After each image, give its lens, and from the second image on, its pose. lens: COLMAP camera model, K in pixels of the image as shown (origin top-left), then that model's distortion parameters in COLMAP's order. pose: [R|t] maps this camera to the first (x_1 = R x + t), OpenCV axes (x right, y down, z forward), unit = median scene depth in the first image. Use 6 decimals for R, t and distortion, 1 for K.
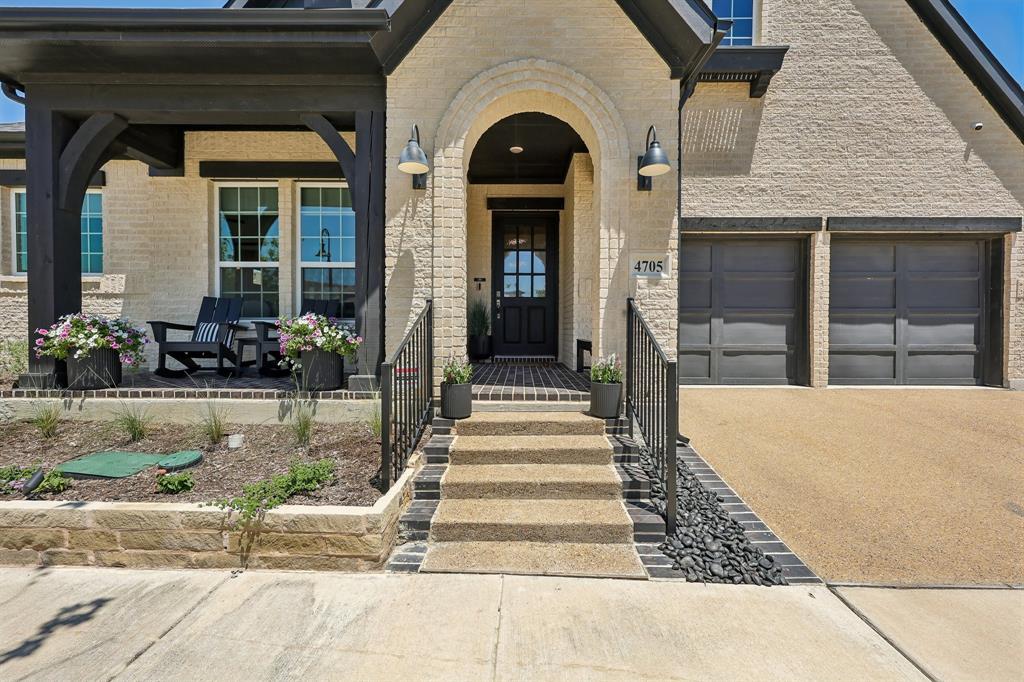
lens RADIAL K [[434.8, 0, 510.9], [0, 434.8, 344.6], [0, 0, 1]] dist [0.002438, -0.000491]
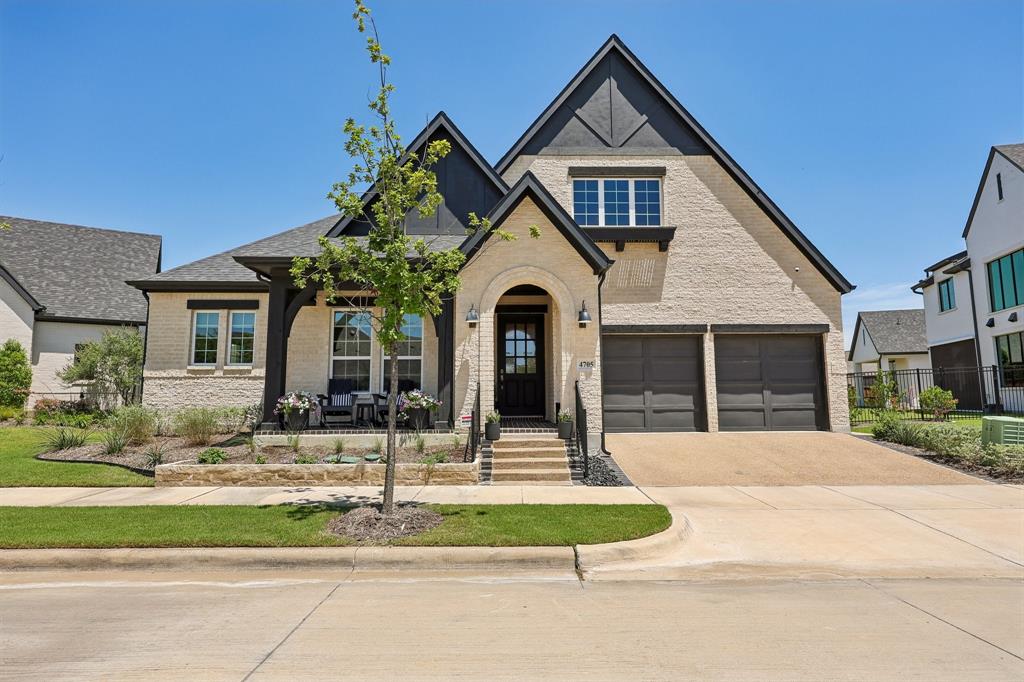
lens RADIAL K [[559.2, 0, 511.7], [0, 559.2, 339.2], [0, 0, 1]] dist [0.000141, 0.000020]
pose [[0.999428, -0.007134, 0.033065, -0.091586], [0.011625, 0.990404, -0.137711, 0.045383], [-0.031765, 0.138017, 0.989920, -1.275491]]
